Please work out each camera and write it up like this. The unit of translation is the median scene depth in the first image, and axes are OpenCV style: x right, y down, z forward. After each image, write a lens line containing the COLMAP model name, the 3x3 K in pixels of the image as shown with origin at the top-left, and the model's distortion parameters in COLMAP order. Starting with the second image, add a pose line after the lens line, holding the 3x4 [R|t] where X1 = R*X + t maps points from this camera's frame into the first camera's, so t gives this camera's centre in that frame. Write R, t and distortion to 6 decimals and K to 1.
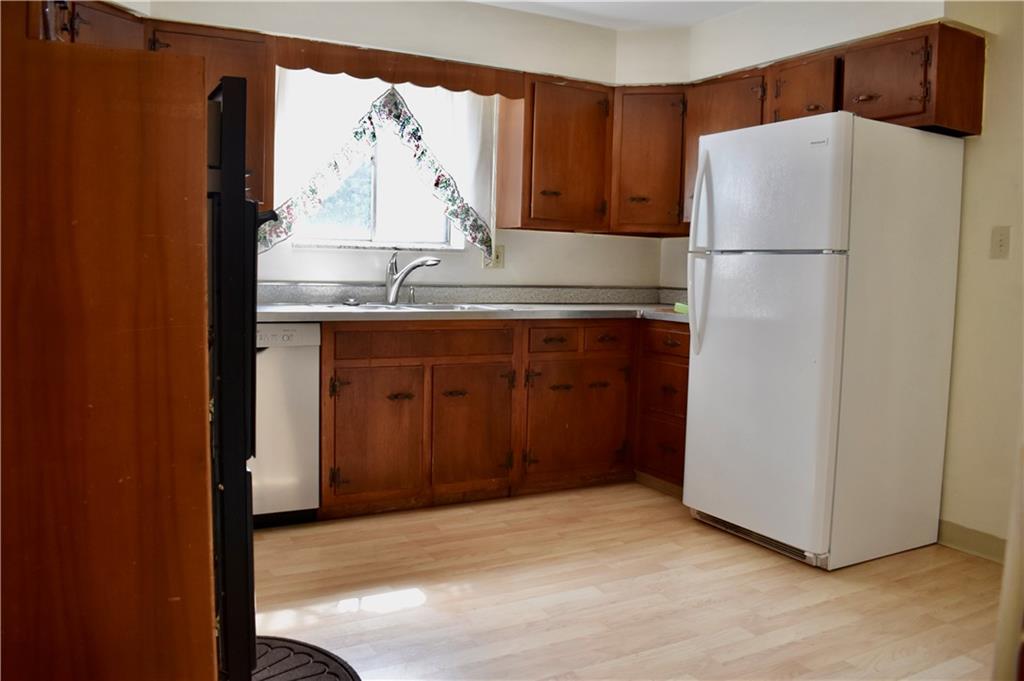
lens RADIAL K [[801.2, 0, 512.0], [0, 801.2, 340.5], [0, 0, 1]] dist [-0.116826, 0.053654]
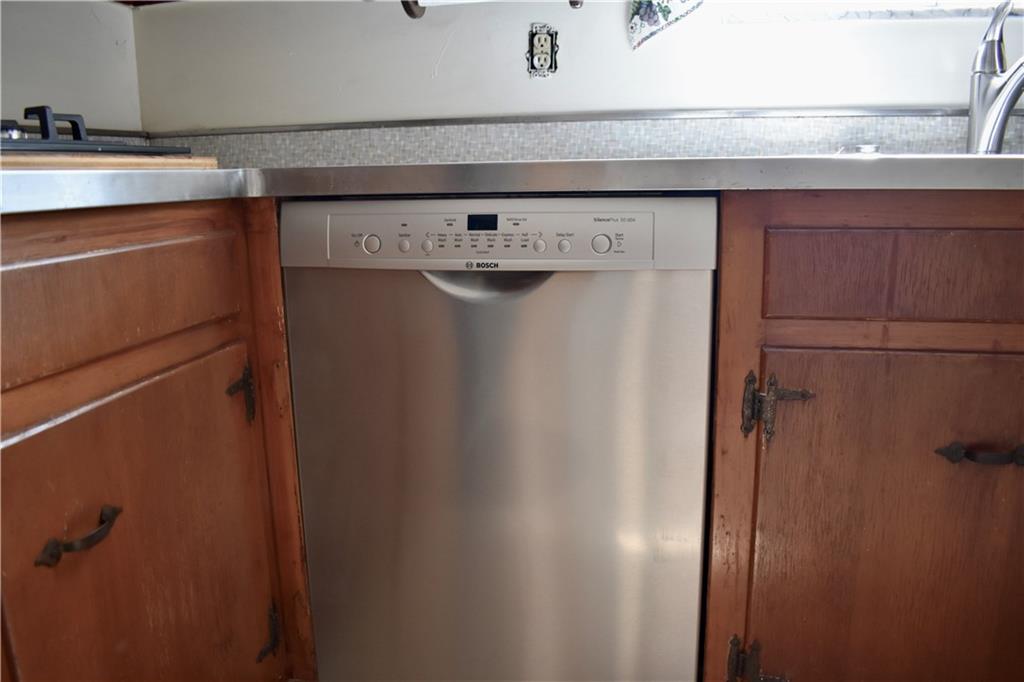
lens RADIAL K [[801.2, 0, 512.0], [0, 801.2, 341.0], [0, 0, 1]] dist [-0.116826, 0.053654]
pose [[0.767016, 0.090346, -0.635235, -0.101458], [-0.012093, 0.991897, 0.126470, -0.004510], [0.641513, -0.089322, 0.761894, 0.702604]]
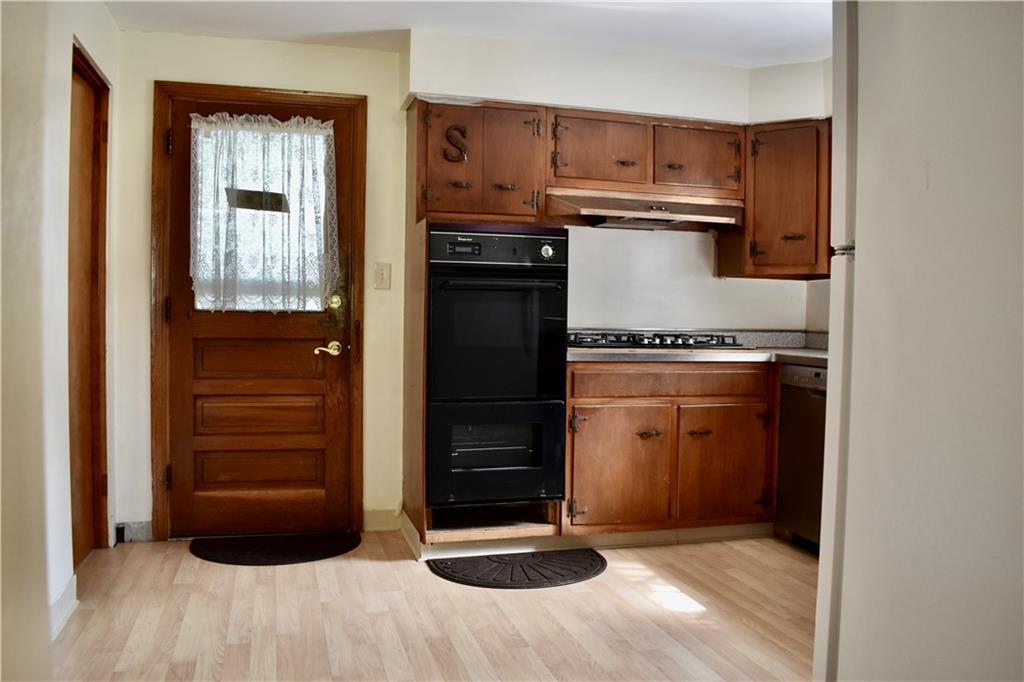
lens RADIAL K [[801.2, 0, 512.0], [0, 801.2, 341.0], [0, 0, 1]] dist [-0.116826, 0.053654]
pose [[-0.215179, 0.001465, -0.976574, 0.802305], [-0.102933, 0.994395, 0.024172, -0.039634], [0.971135, 0.105723, -0.213822, 0.764431]]
